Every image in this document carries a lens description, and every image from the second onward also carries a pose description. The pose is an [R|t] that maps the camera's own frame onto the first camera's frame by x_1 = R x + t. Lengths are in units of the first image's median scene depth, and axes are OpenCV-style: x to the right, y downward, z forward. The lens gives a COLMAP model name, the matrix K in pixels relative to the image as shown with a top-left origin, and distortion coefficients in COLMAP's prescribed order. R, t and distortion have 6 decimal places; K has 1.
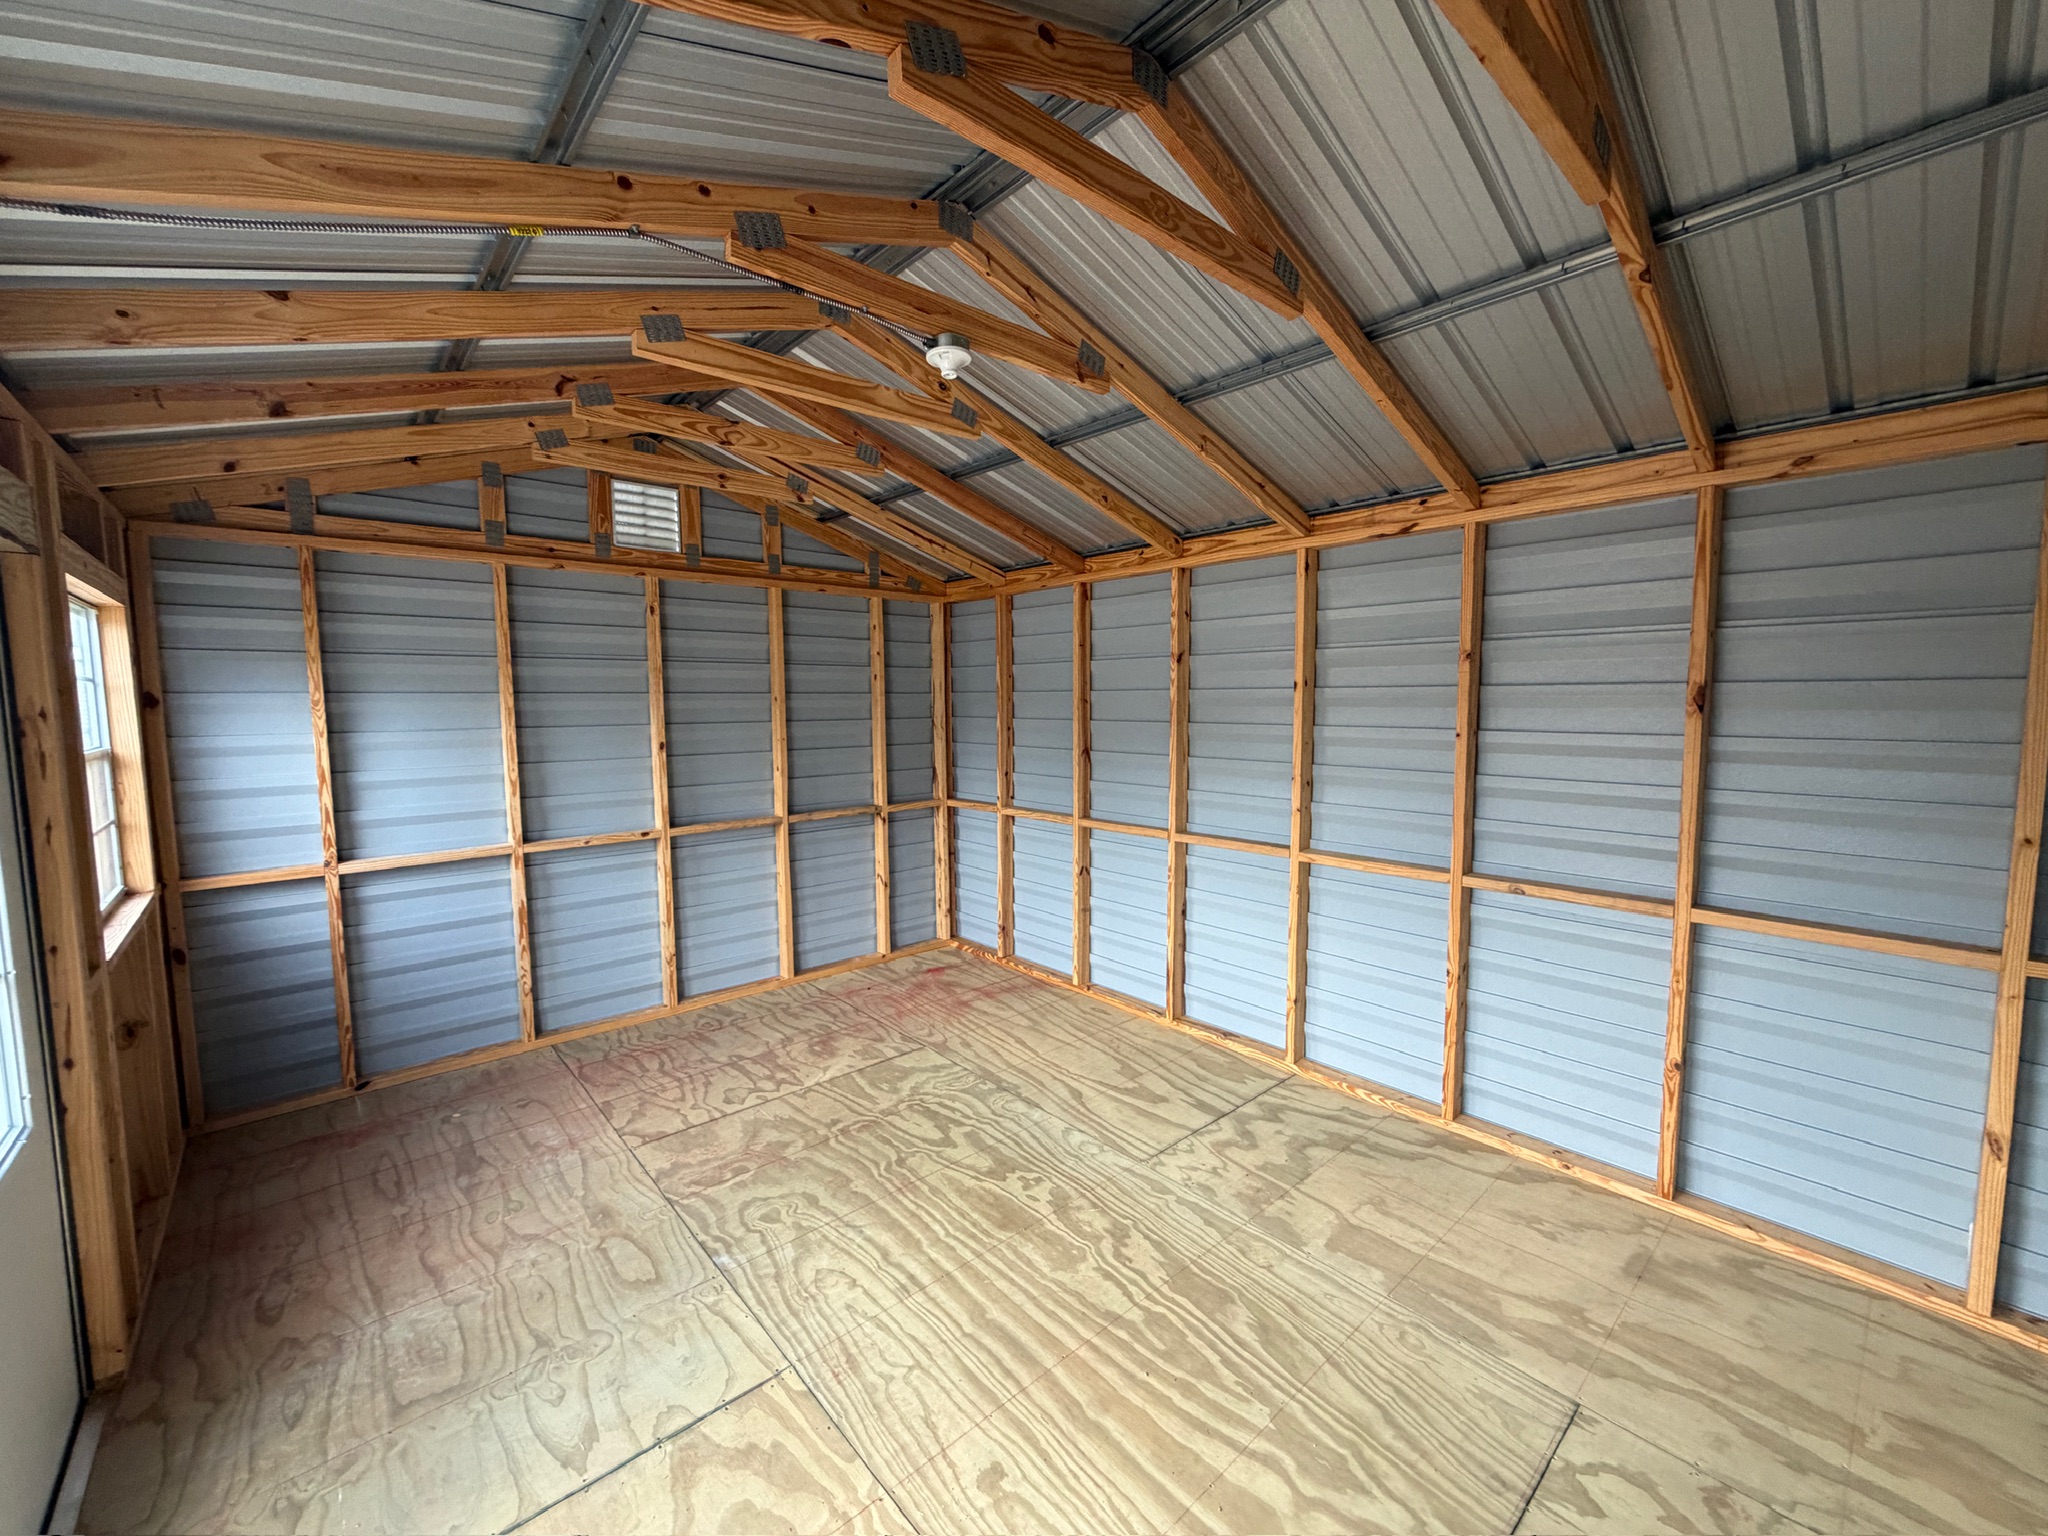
lens RADIAL K [[815.0, 0, 1021.1], [0, 815.0, 766.7], [0, 0, 1]] dist [0.000664, -0.000147]
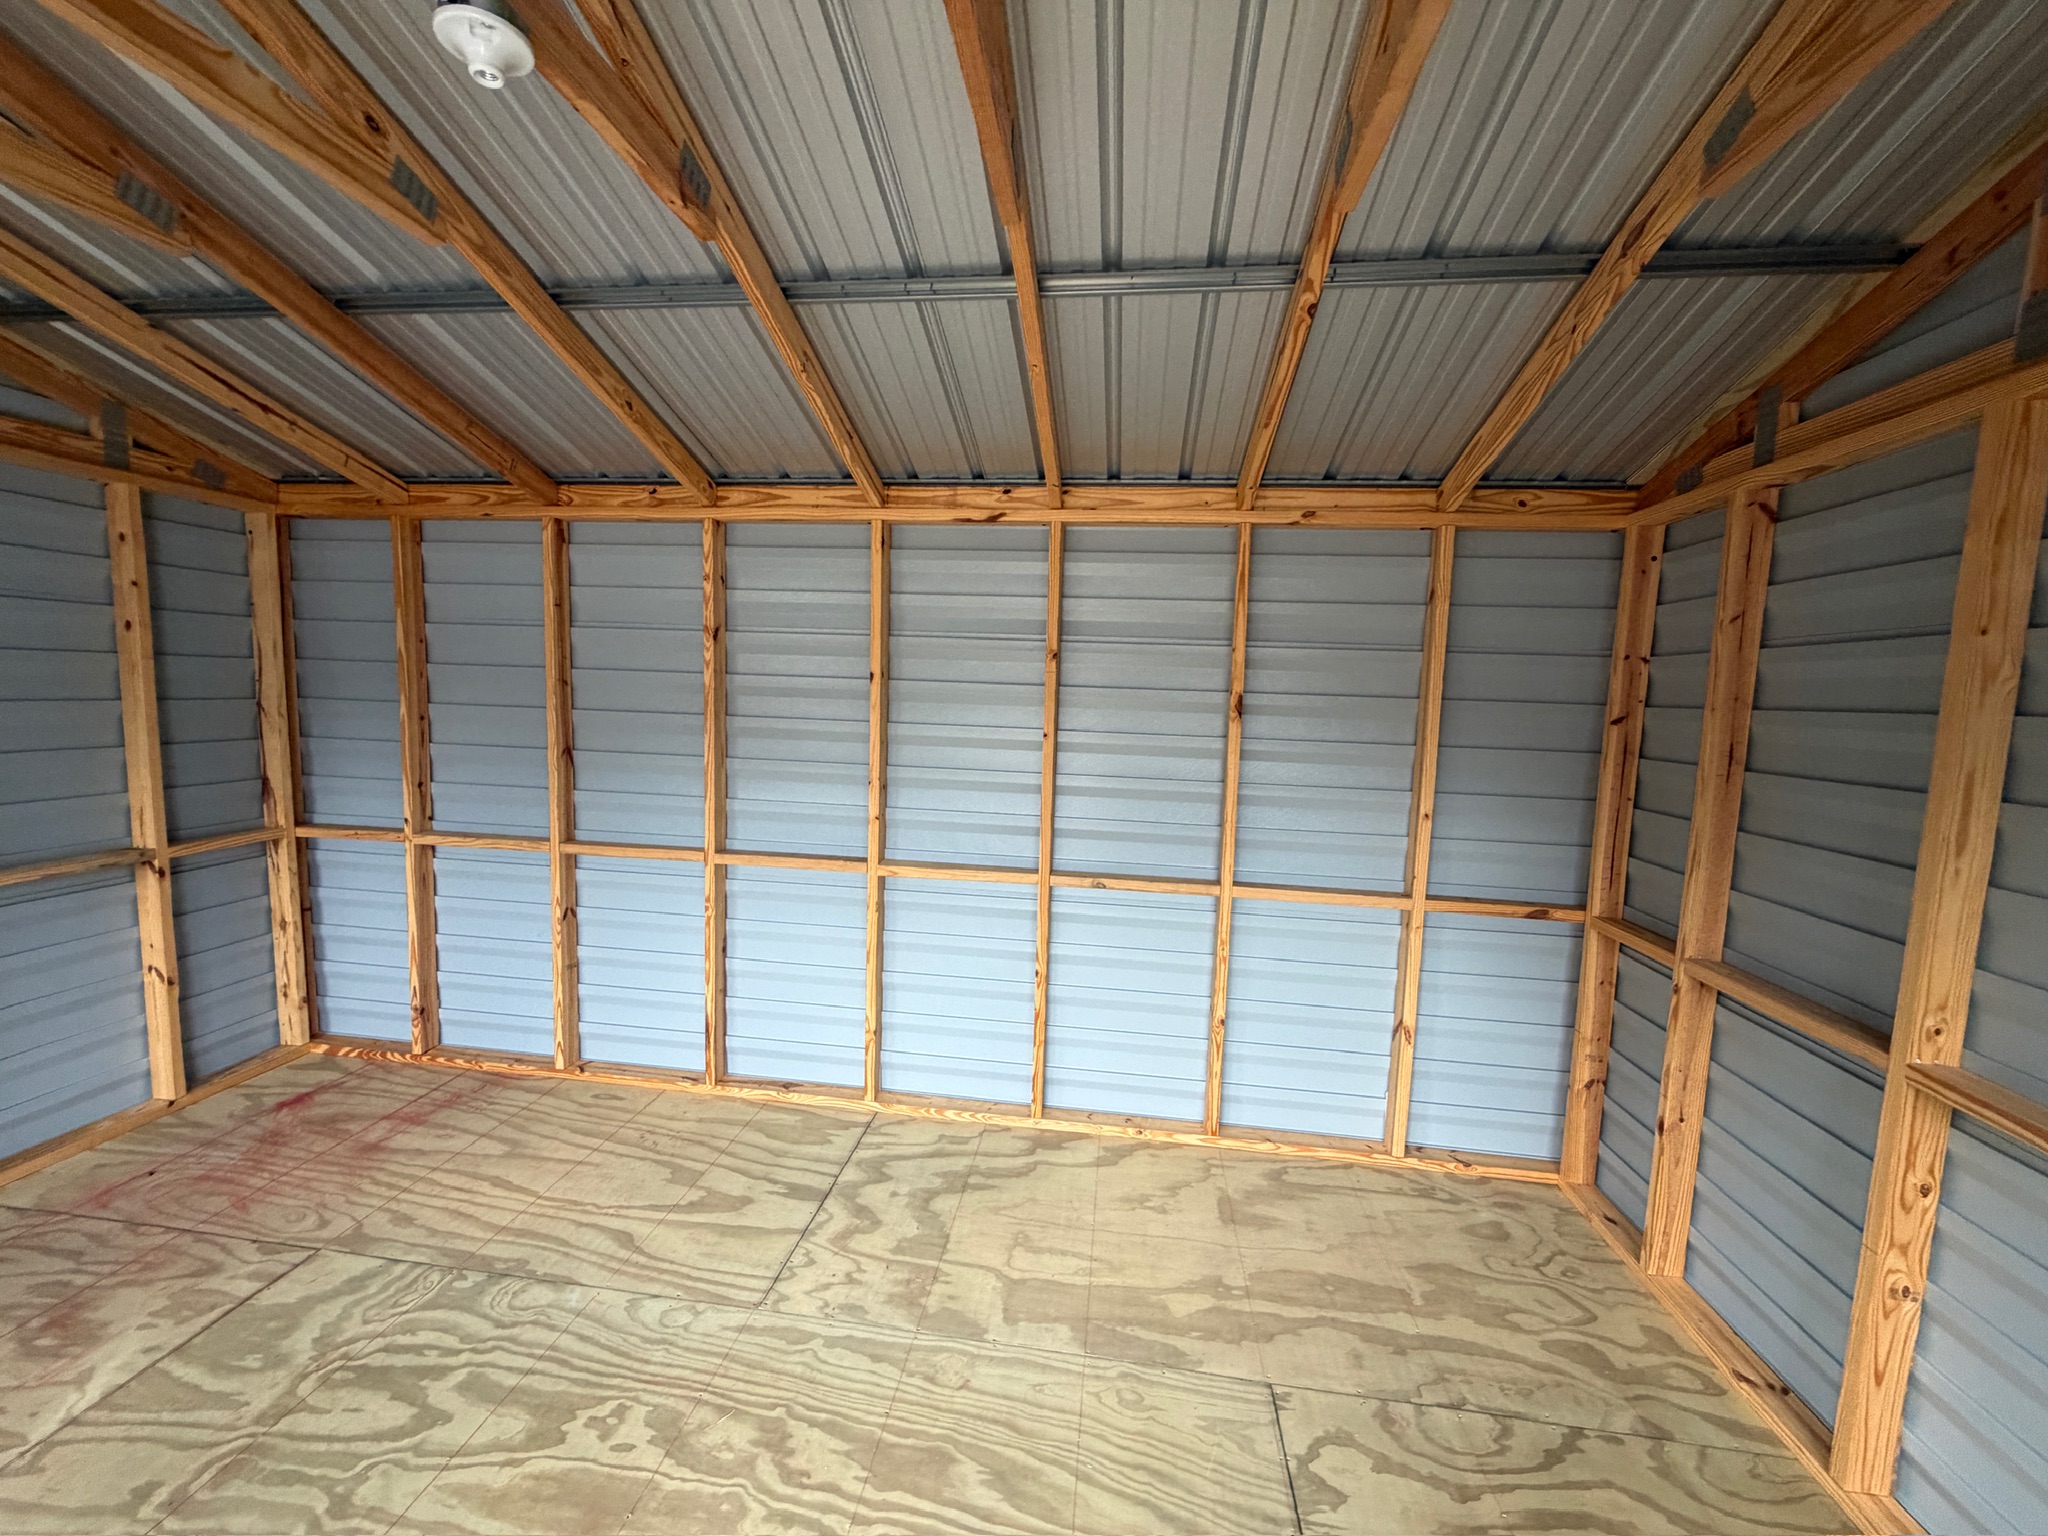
lens RADIAL K [[815.0, 0, 1017.6], [0, 815.0, 768.3], [0, 0, 1]] dist [0.000664, -0.000147]
pose [[0.757887, -0.033462, 0.651527, -0.118661], [0.016378, 0.999345, 0.032274, -0.026495], [-0.652180, -0.013790, 0.757939, 0.232078]]
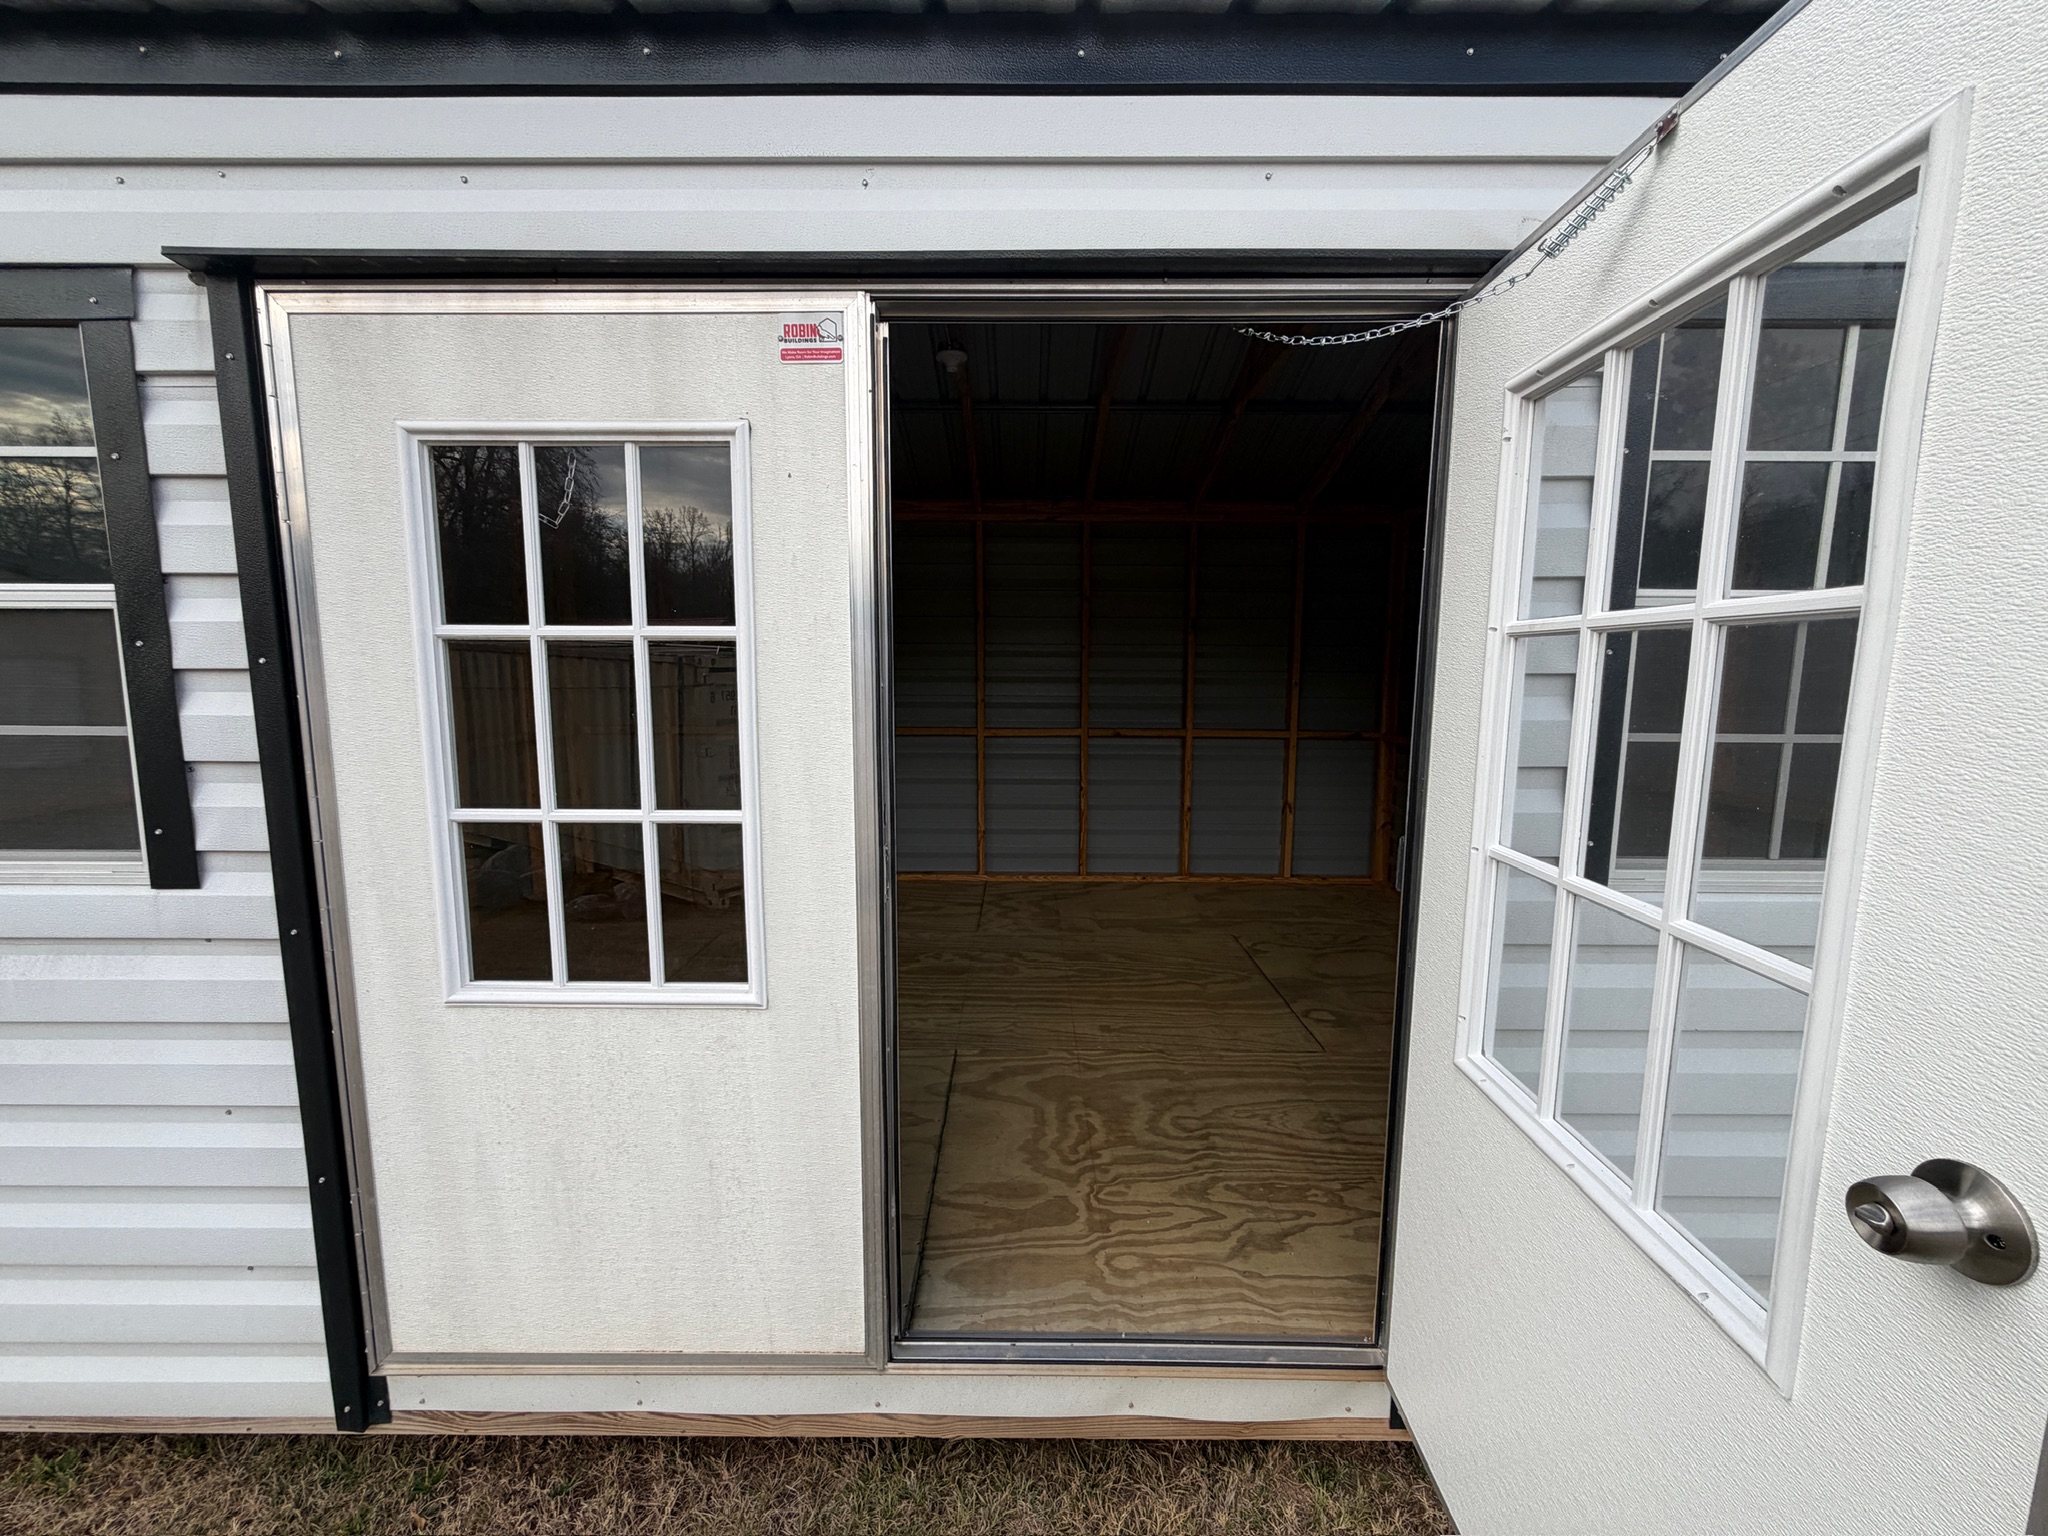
lens RADIAL K [[815.0, 0, 1020.2], [0, 815.0, 766.1], [0, 0, 1]] dist [0.000664, -0.000147]
pose [[0.666939, -0.080348, 0.740767, -0.714359], [0.051914, 0.996764, 0.061375, 0.084879], [-0.743301, -0.002477, 0.668952, -0.032102]]
